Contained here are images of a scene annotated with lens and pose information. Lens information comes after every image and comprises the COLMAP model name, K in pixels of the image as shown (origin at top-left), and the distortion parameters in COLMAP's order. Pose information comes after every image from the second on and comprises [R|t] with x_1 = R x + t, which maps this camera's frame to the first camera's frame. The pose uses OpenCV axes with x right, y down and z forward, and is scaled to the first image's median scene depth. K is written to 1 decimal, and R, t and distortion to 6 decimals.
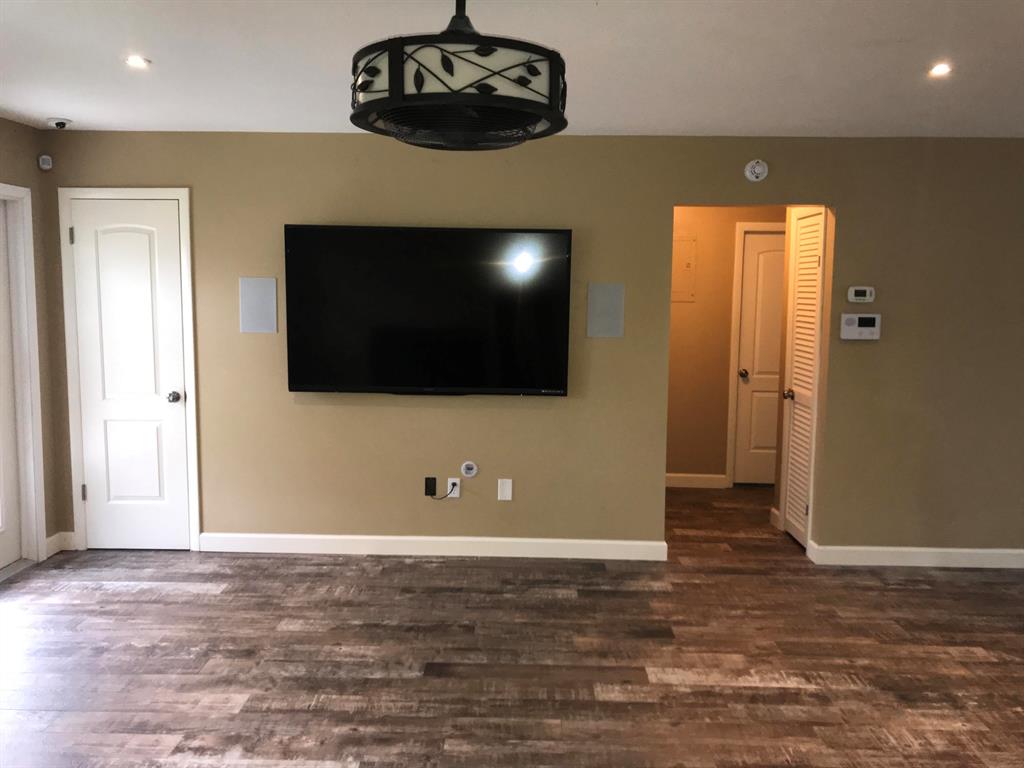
lens RADIAL K [[837.4, 0, 511.6], [0, 837.4, 378.4], [0, 0, 1]] dist [0.034268, -0.028406]
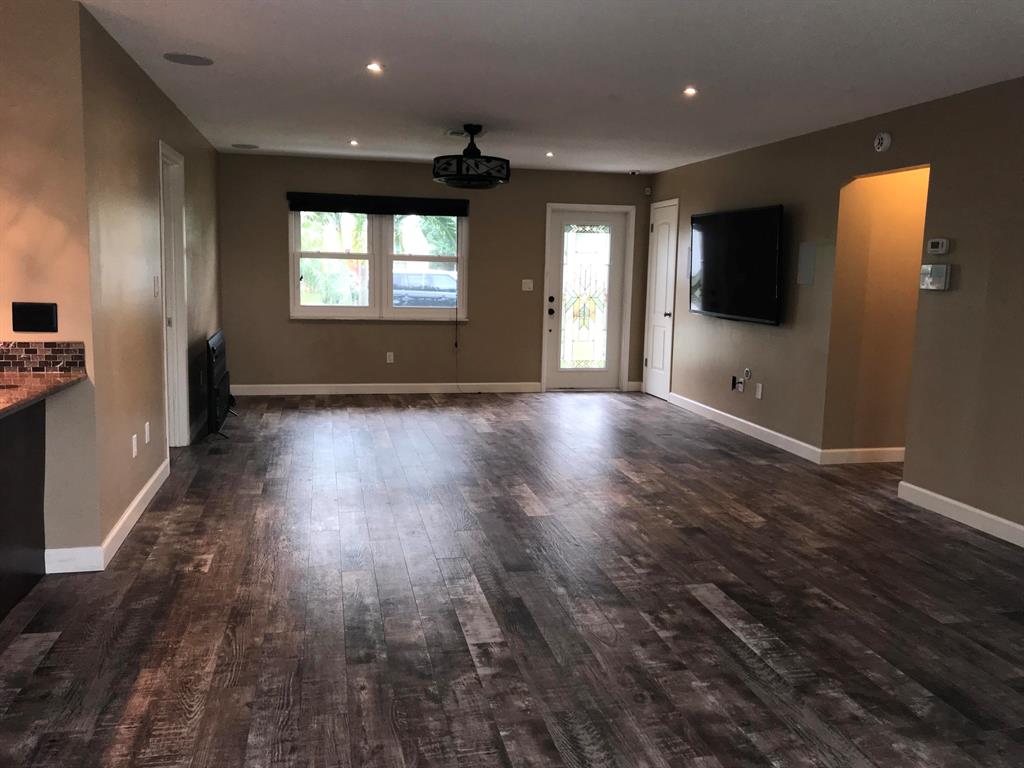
lens RADIAL K [[837.4, 0, 493.0], [0, 837.4, 376.3], [0, 0, 1]] dist [0.034268, -0.028406]
pose [[0.226494, 0.122240, -0.966311, 1.348424], [-0.127815, 0.987244, 0.094930, 0.031985], [0.965590, 0.102008, 0.239229, 0.232235]]
